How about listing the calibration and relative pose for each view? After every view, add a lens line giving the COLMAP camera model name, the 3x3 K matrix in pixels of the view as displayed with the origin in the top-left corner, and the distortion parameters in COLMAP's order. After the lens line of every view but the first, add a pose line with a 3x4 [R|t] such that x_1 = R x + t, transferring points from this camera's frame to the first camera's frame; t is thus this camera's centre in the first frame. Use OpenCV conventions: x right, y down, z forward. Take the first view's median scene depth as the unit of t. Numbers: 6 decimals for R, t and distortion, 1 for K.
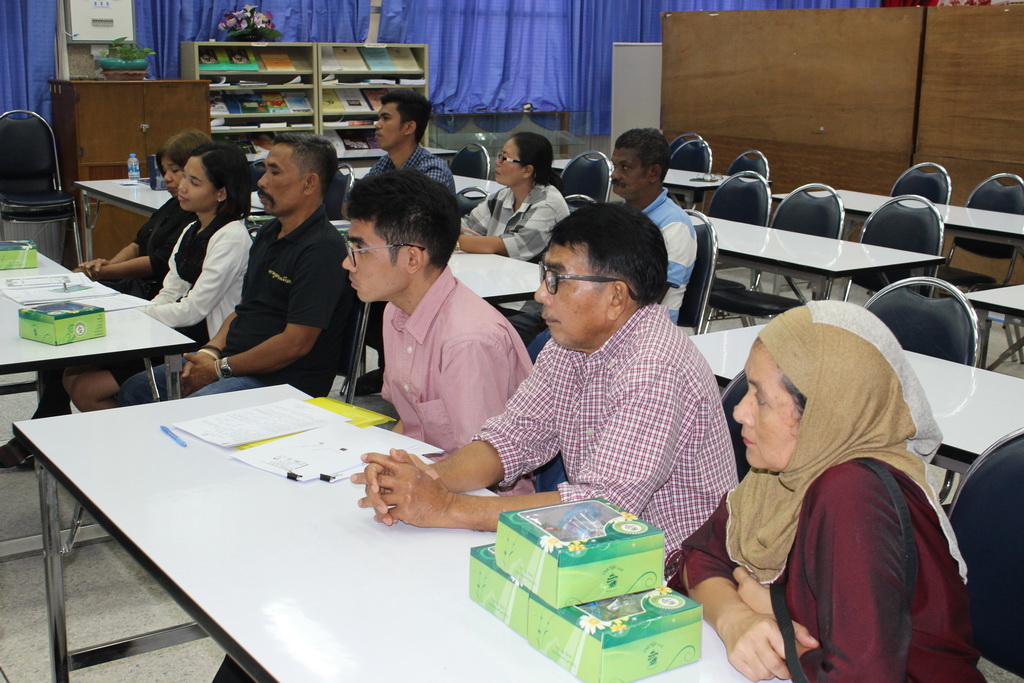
lens RADIAL K [[1296.3, 0, 512.0], [0, 1296.3, 341.5], [0, 0, 1]] dist [-0.084537, 0.141072]
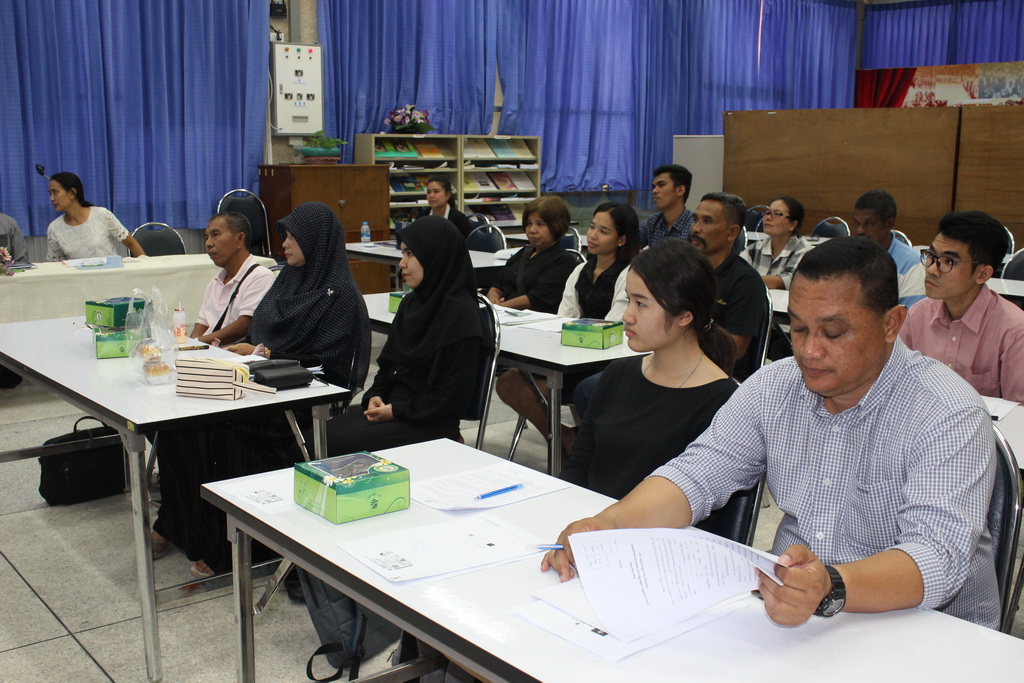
lens RADIAL K [[1103.0, 0, 512.0], [0, 1103.0, 341.5], [0, 0, 1]] dist [-0.126712, 0.148172]
pose [[0.997198, -0.018225, 0.072559, -0.181481], [0.021667, 0.998662, -0.046946, 0.016254], [-0.071607, 0.048387, 0.996259, -0.041646]]
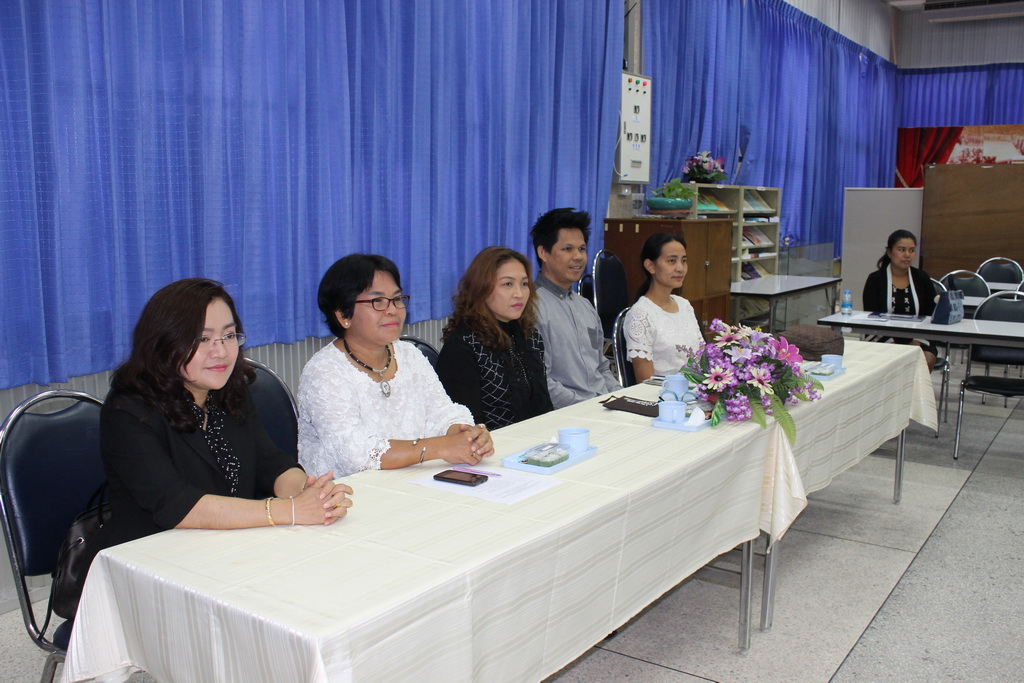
lens RADIAL K [[951.4, 0, 512.0], [0, 951.4, 341.5], [0, 0, 1]] dist [-0.077289, 0.008290]
pose [[0.932516, -0.058733, 0.356321, -0.637395], [0.084319, 0.994825, -0.056689, -0.066401], [-0.351148, 0.082908, 0.932642, 0.311322]]
